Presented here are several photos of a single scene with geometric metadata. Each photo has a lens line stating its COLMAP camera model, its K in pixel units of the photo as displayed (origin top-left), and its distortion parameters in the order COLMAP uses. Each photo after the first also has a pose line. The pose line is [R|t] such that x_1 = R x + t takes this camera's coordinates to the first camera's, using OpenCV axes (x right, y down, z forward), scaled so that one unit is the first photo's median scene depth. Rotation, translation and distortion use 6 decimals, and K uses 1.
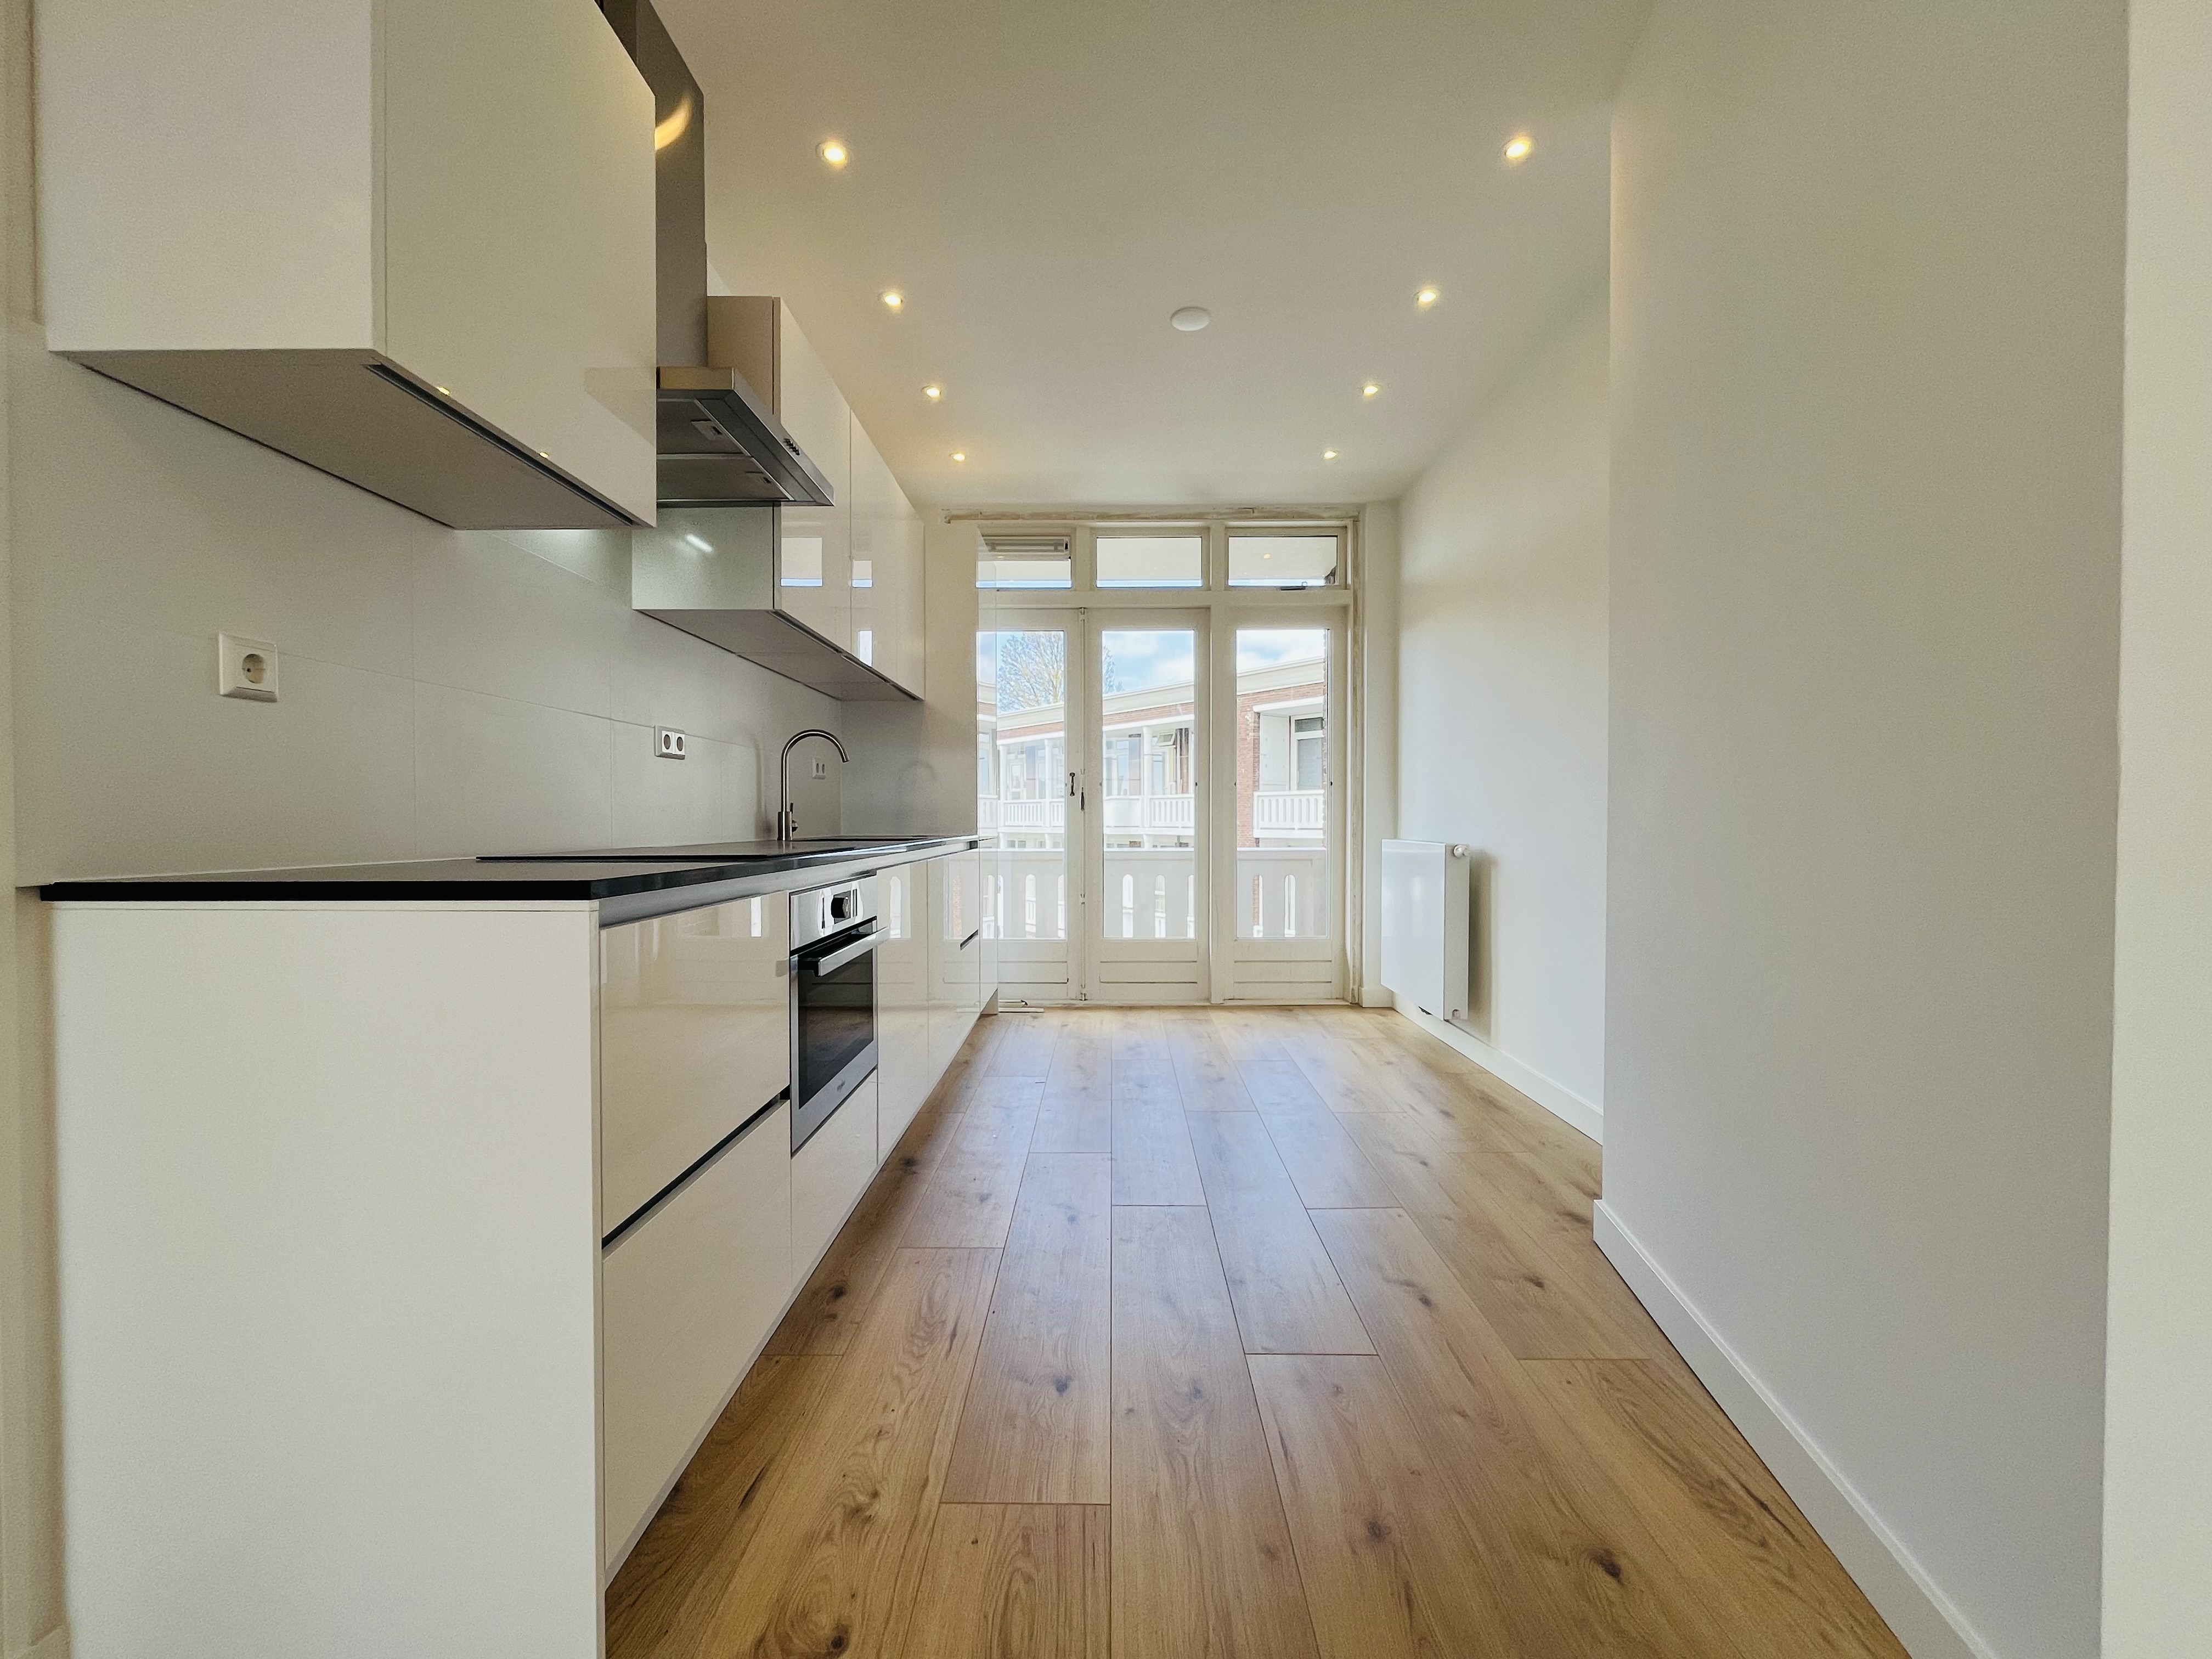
lens RADIAL K [[919.2, 0, 1097.7], [0, 919.2, 834.3], [0, 0, 1]] dist [-0.000788, -0.000252]
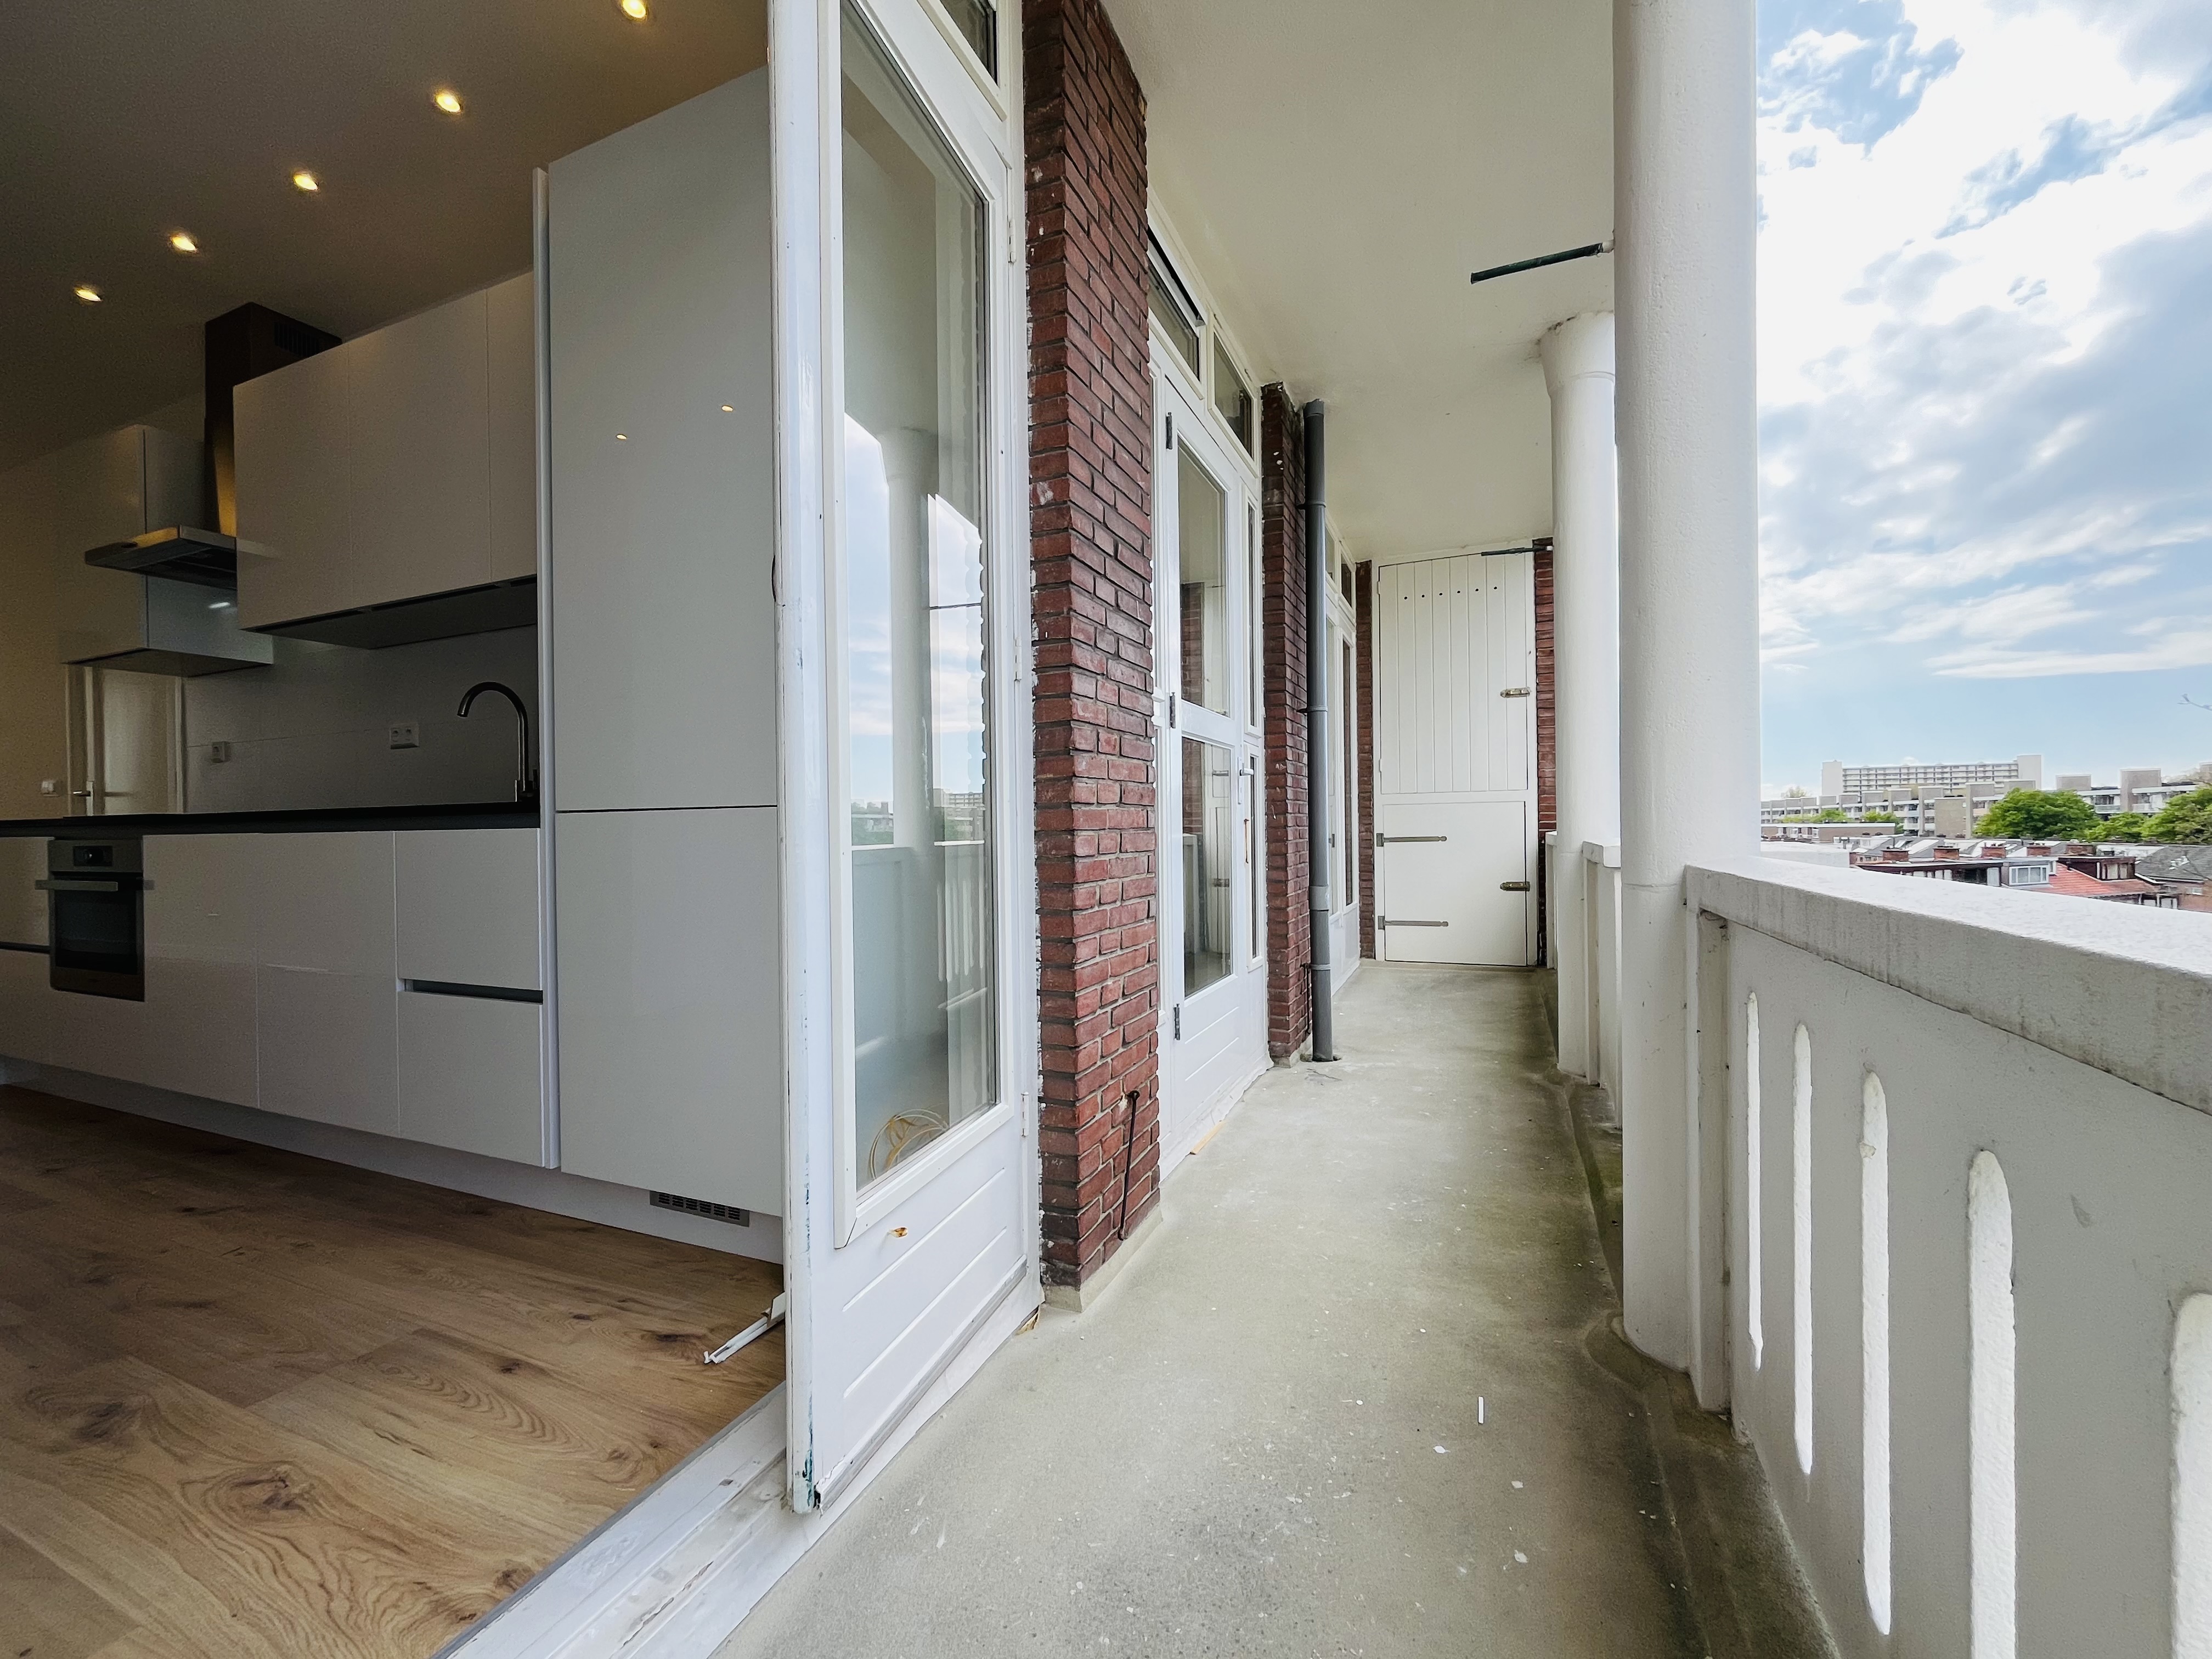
lens RADIAL K [[919.2, 0, 1101.9], [0, 919.2, 842.4], [0, 0, 1]] dist [-0.000788, -0.000252]
pose [[-0.393090, 0.018449, -0.919315, 0.318315], [-0.000648, 0.999793, 0.020341, 0.022830], [0.919500, 0.008591, -0.392997, 2.322878]]
